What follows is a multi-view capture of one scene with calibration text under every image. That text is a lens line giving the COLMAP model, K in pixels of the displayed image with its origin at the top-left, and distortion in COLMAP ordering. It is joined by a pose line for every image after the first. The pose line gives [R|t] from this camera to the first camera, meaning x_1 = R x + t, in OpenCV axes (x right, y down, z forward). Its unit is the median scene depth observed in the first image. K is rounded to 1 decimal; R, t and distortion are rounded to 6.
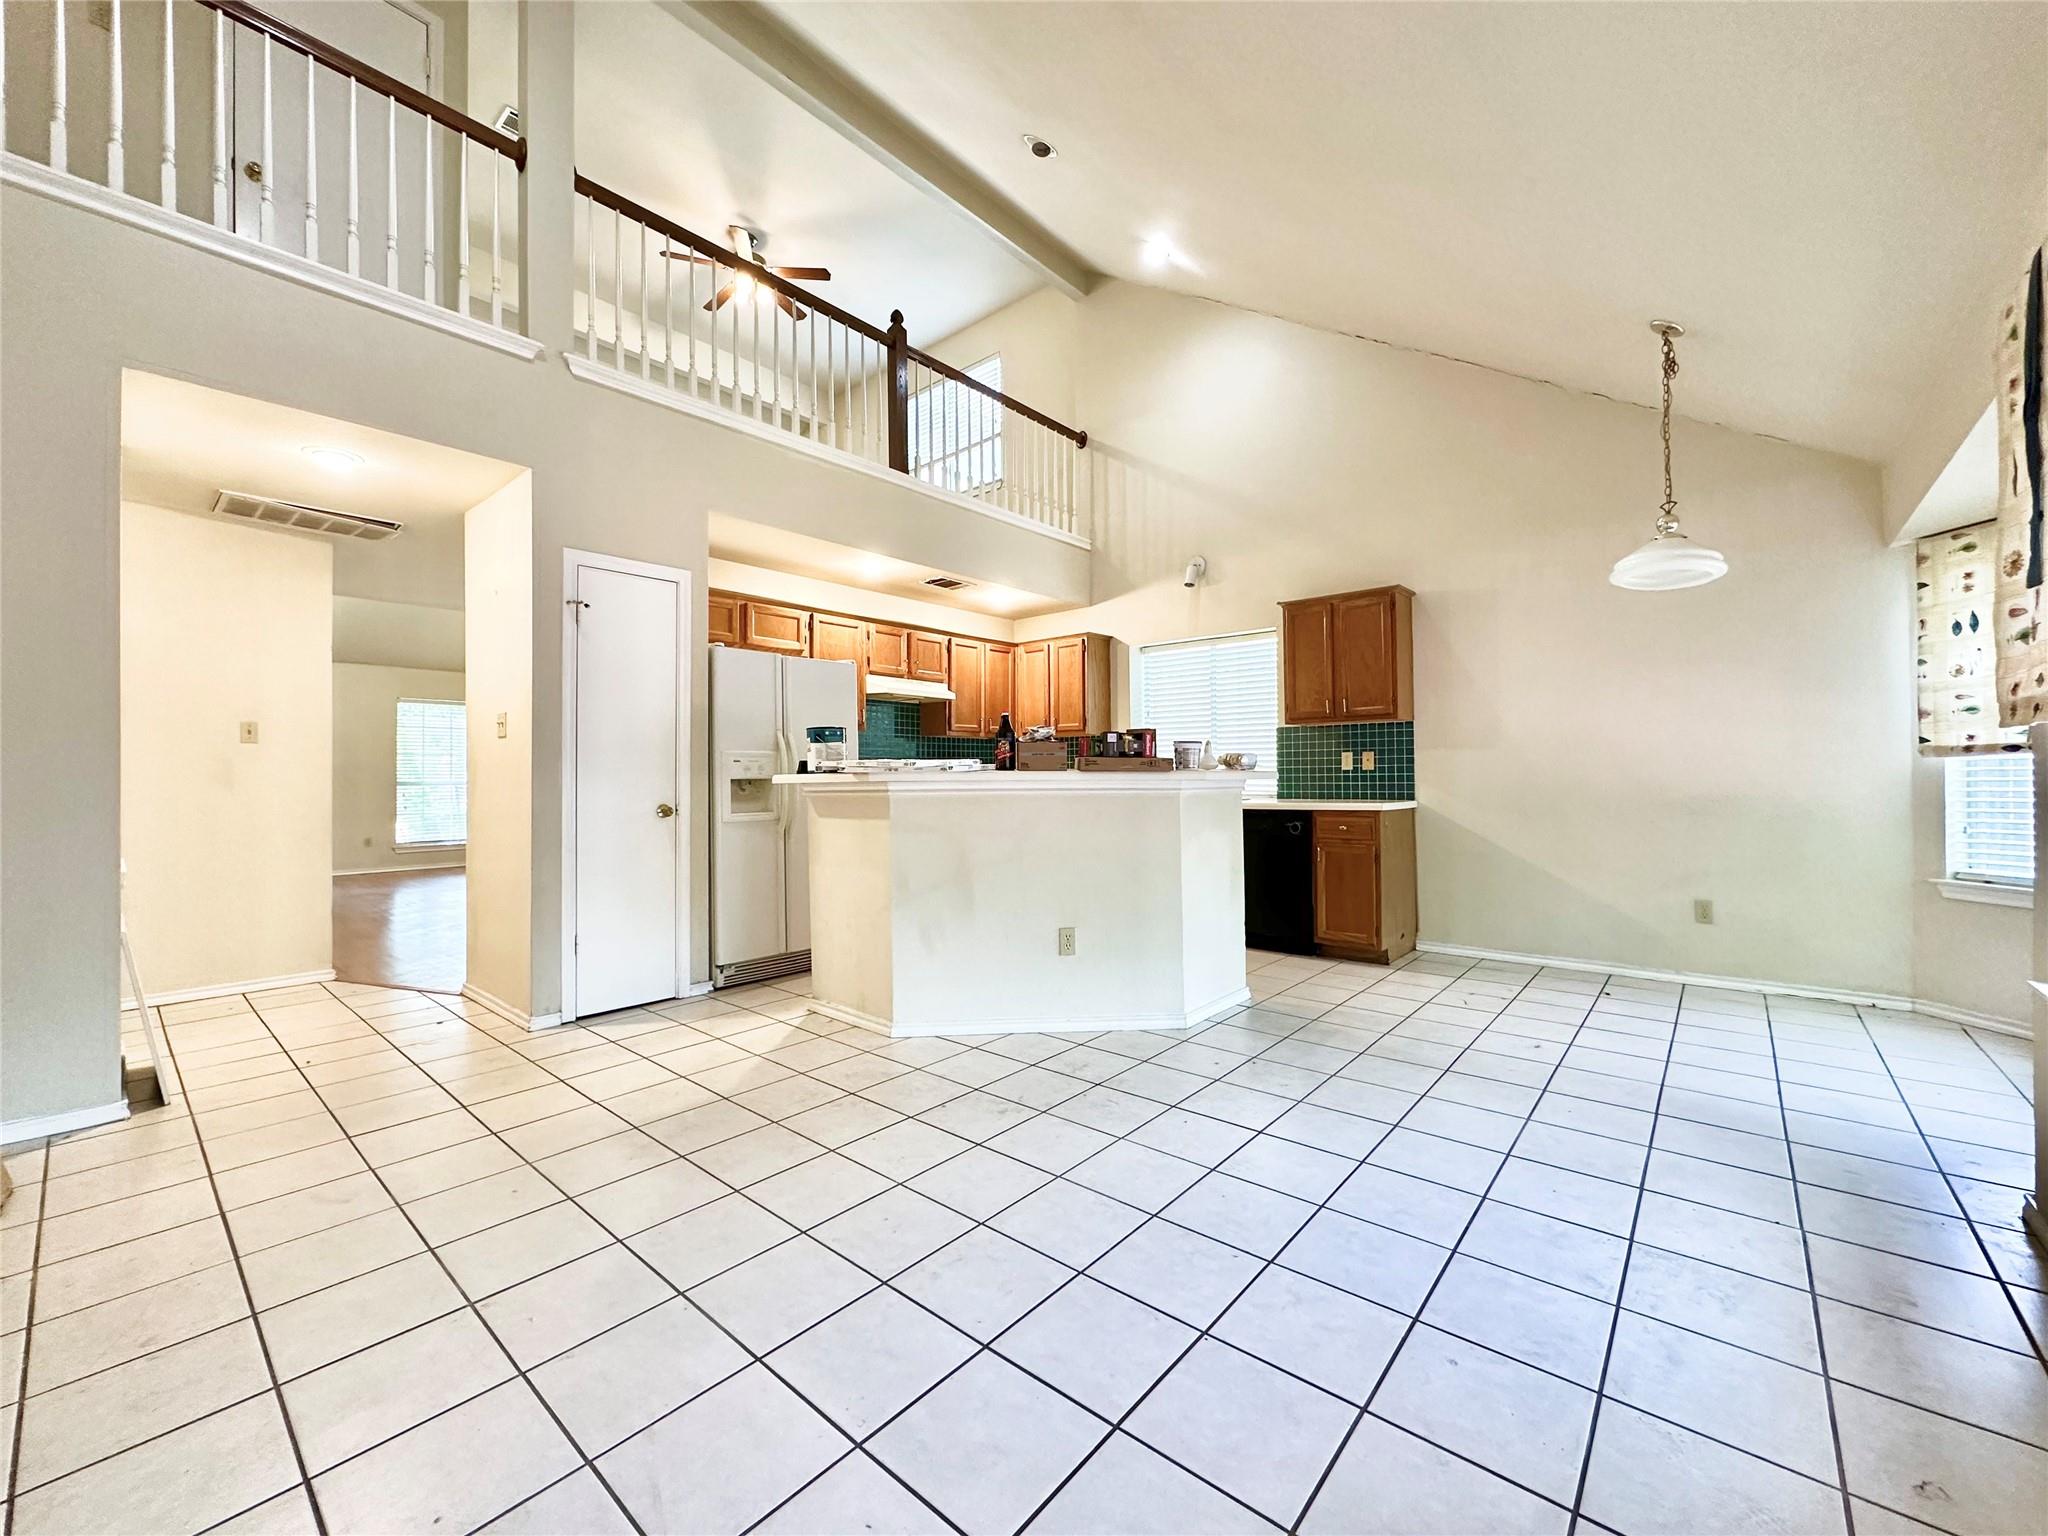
lens RADIAL K [[820.6, 0, 1028.1], [0, 820.6, 769.0], [0, 0, 1]] dist [0.000302, 0.000420]
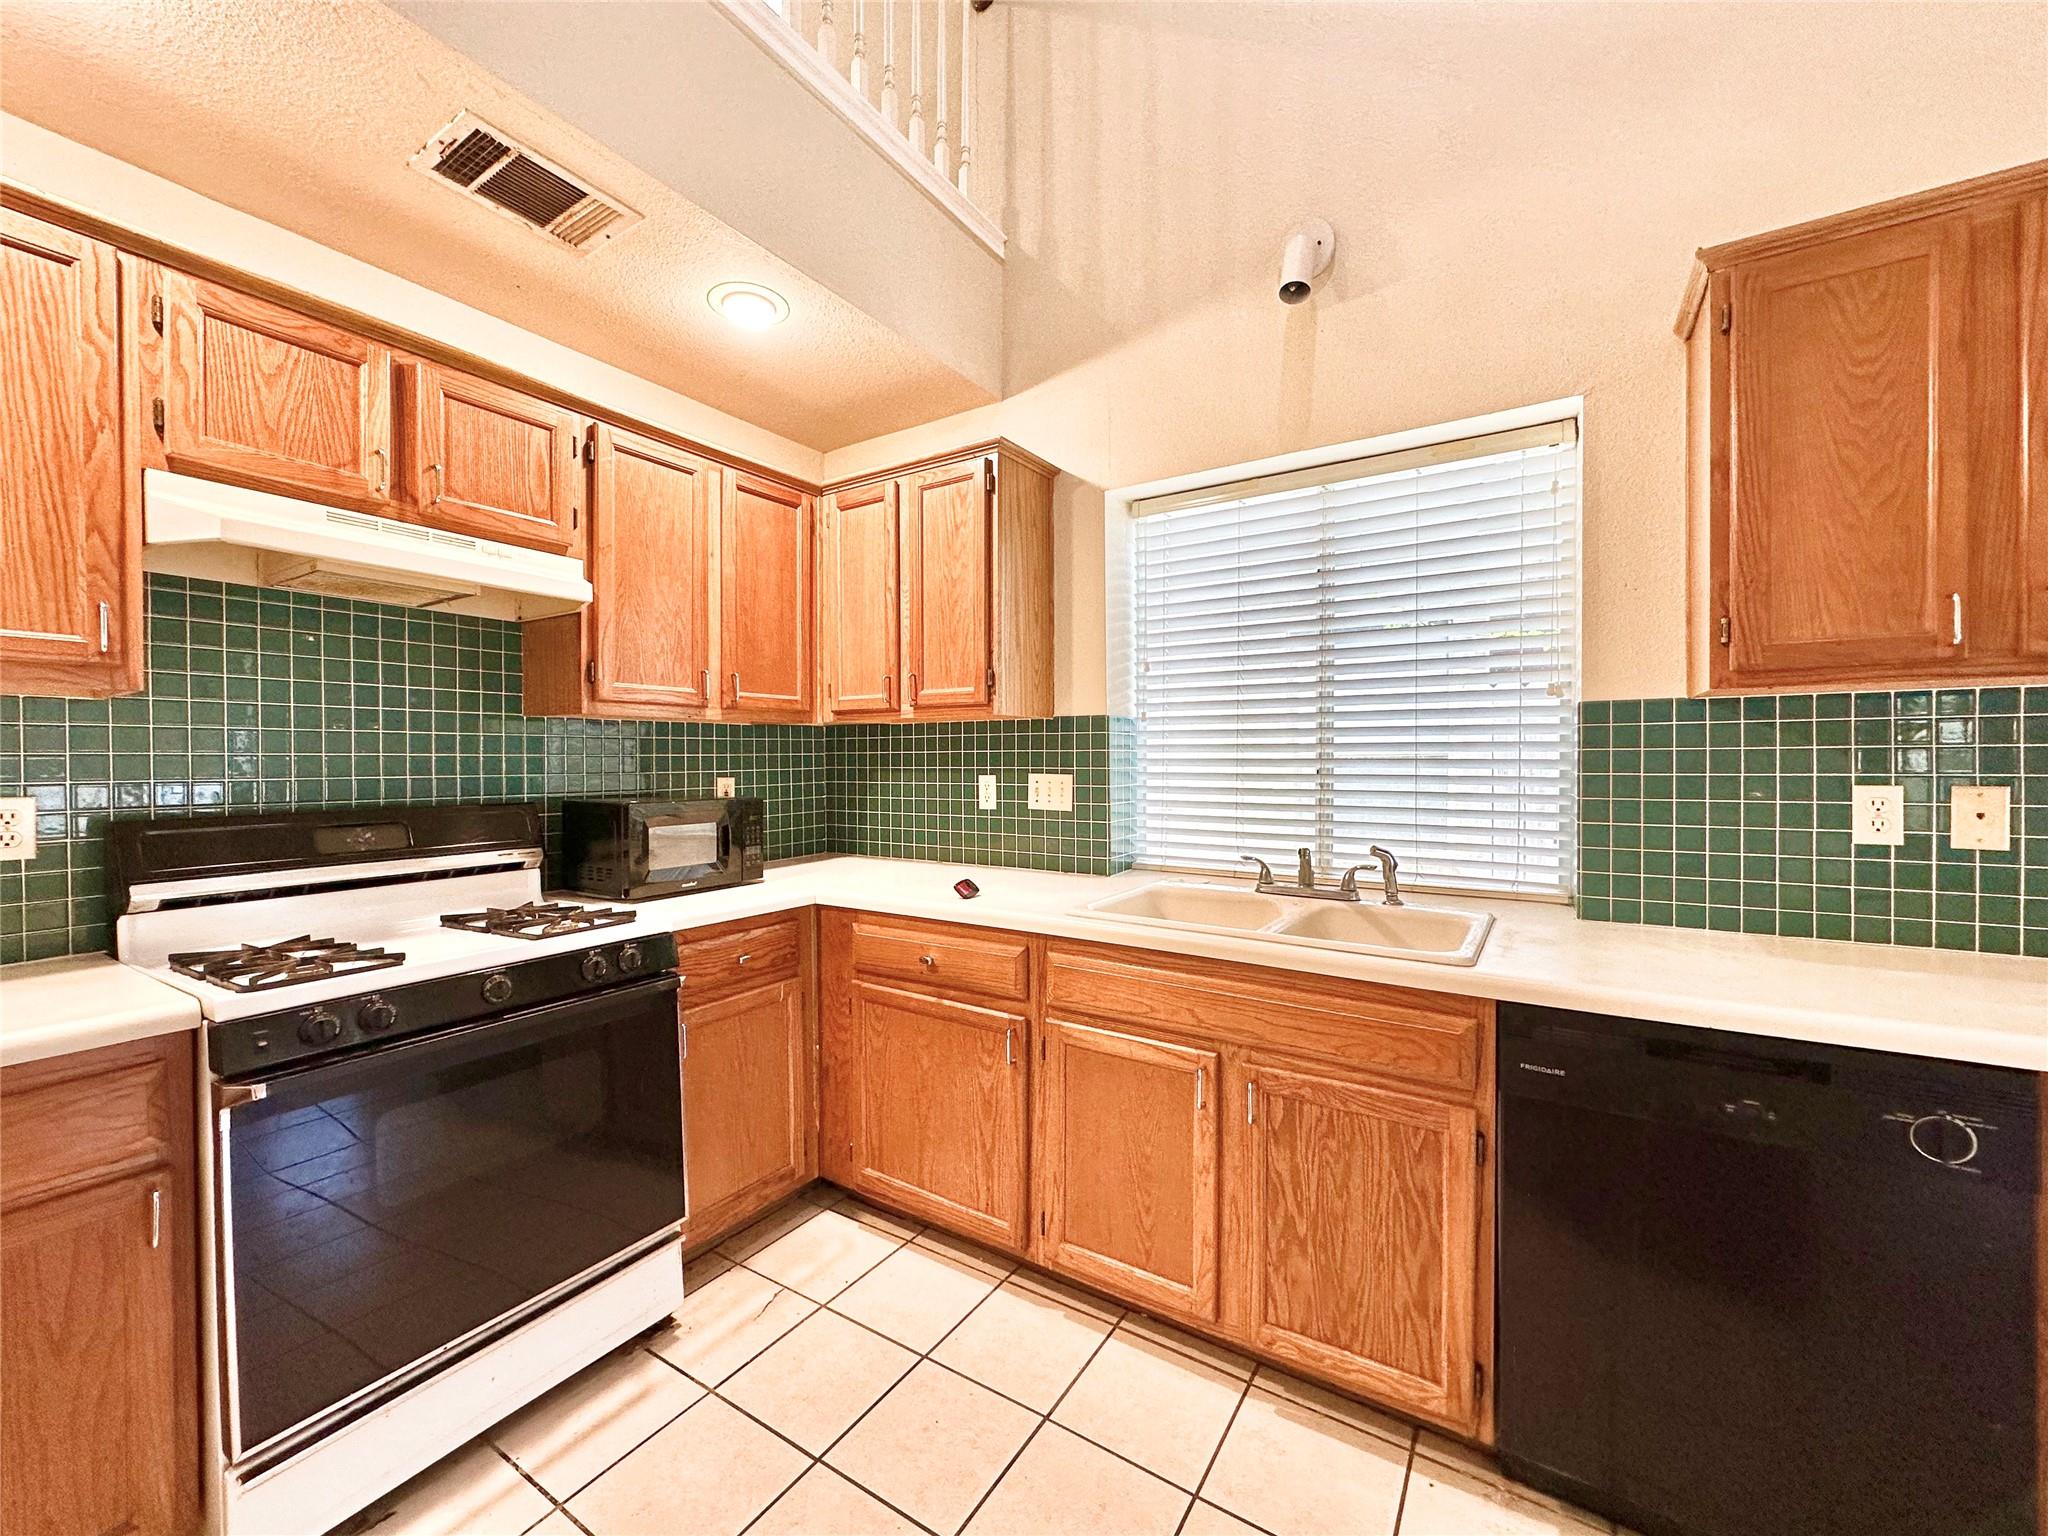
lens RADIAL K [[820.6, 0, 1026.6], [0, 820.6, 770.1], [0, 0, 1]] dist [0.000302, 0.000420]
pose [[0.990984, 0.003281, 0.133937, 0.035557], [-0.006044, 0.999777, 0.020229, -0.025549], [-0.133841, -0.020856, 0.990783, 0.631172]]
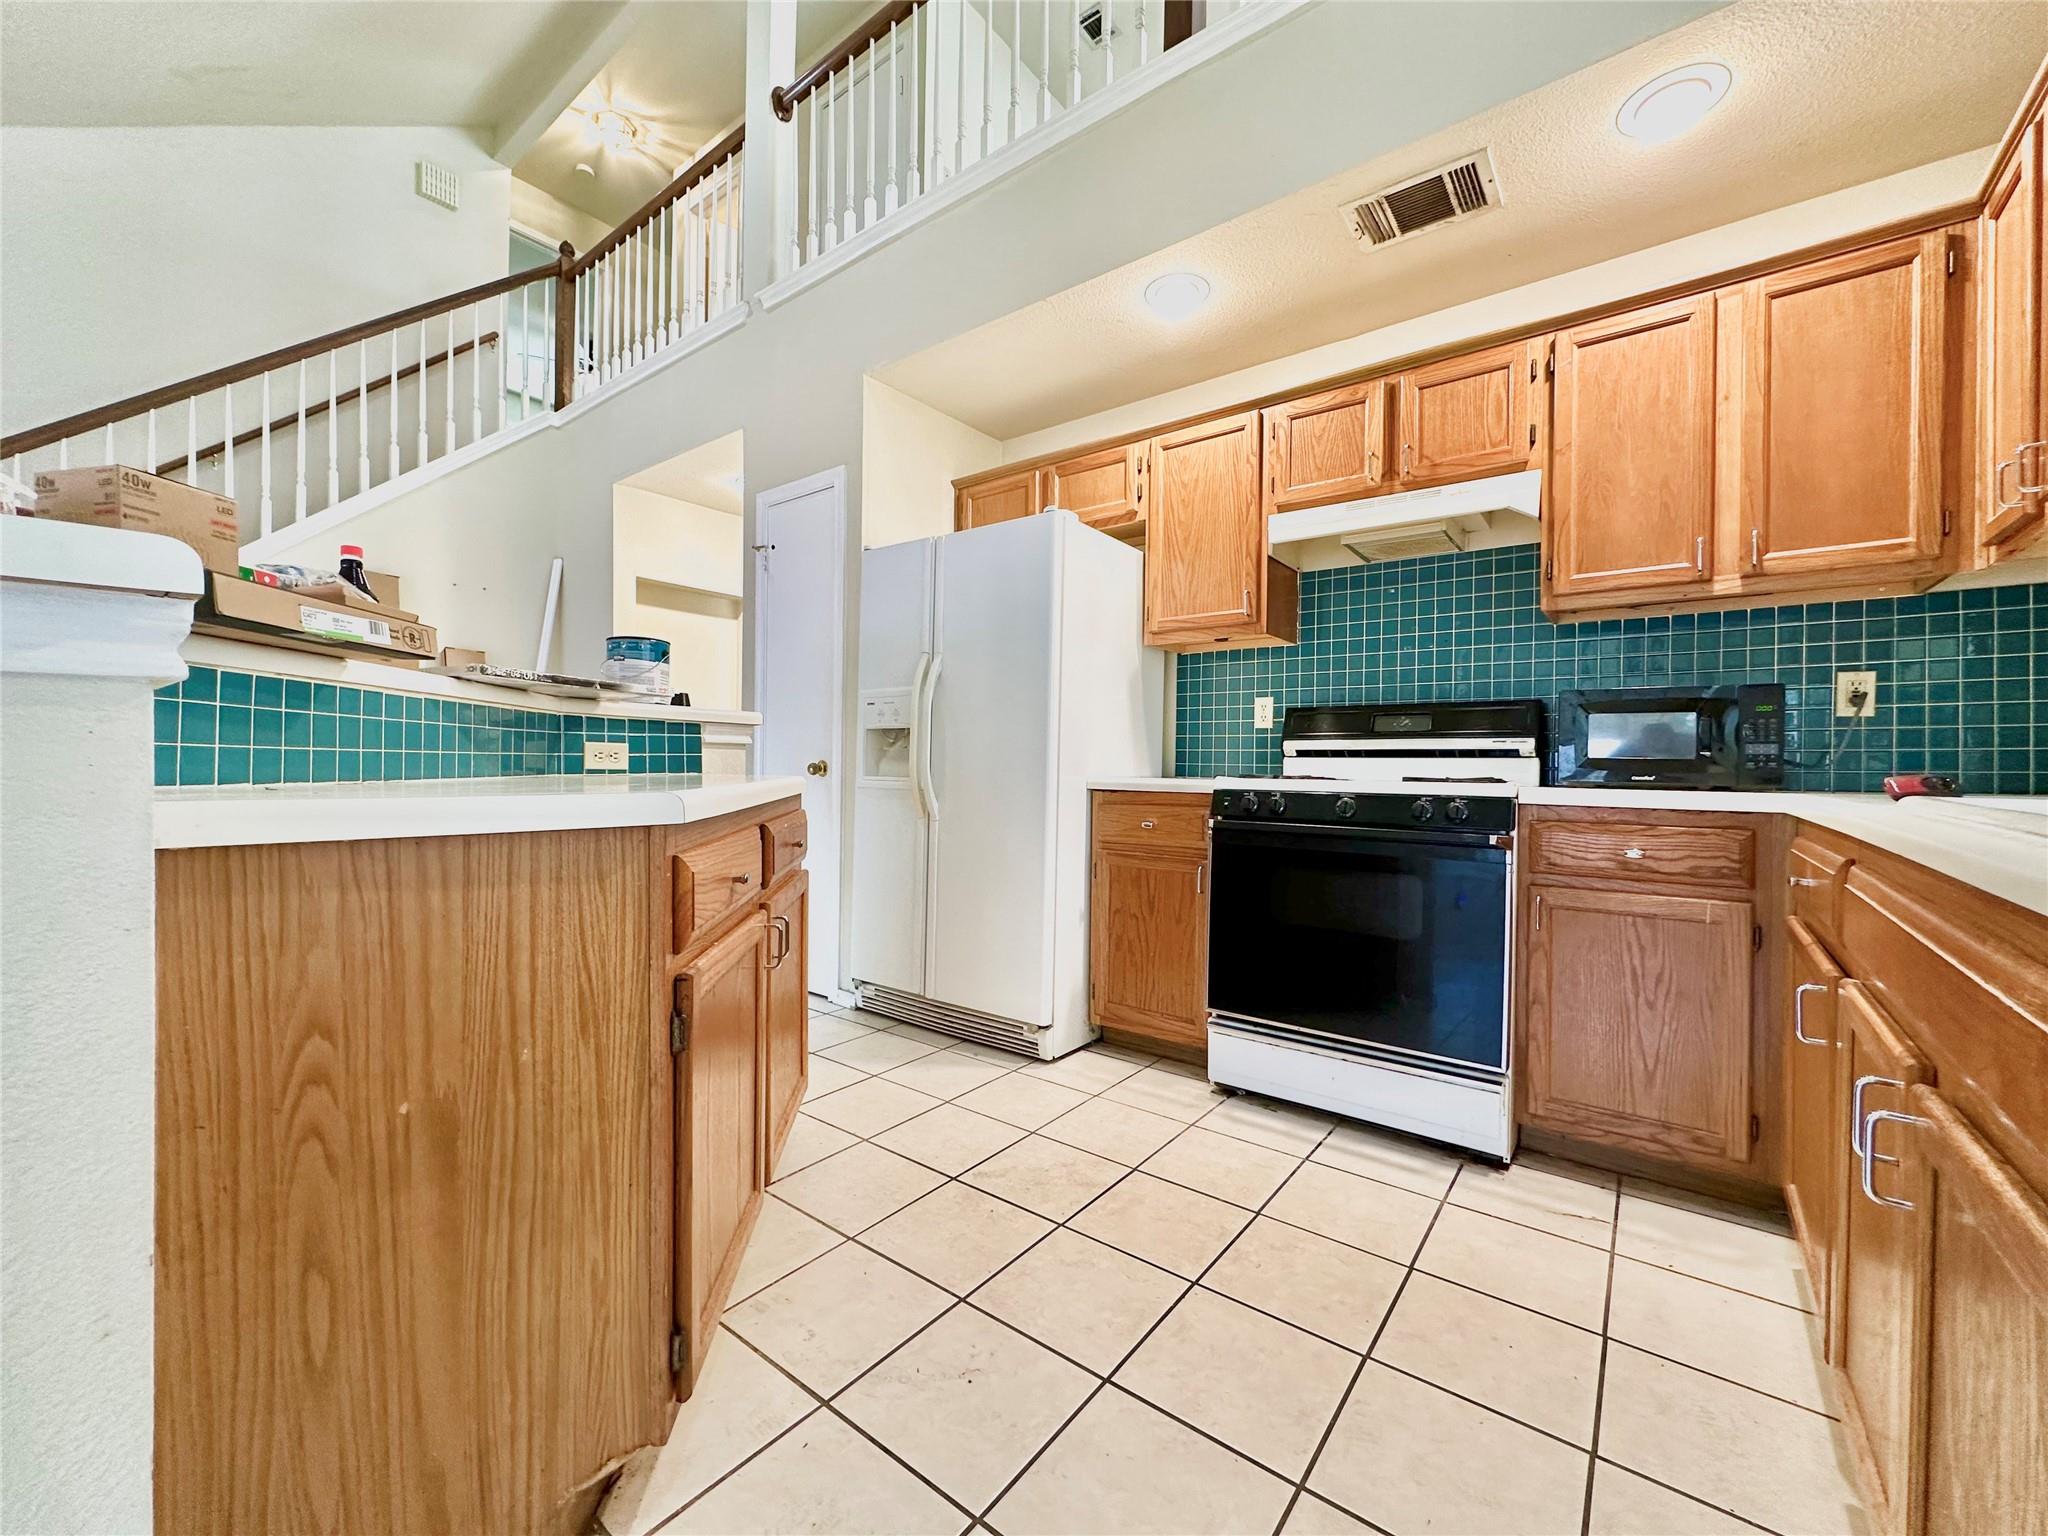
lens RADIAL K [[820.6, 0, 1022.1], [0, 820.6, 765.8], [0, 0, 1]] dist [0.000302, 0.000420]
pose [[0.046394, 0.009845, -0.998875, 0.251118], [-0.004939, 0.999941, 0.009627, 0.025132], [0.998911, 0.004487, 0.046440, 0.740751]]
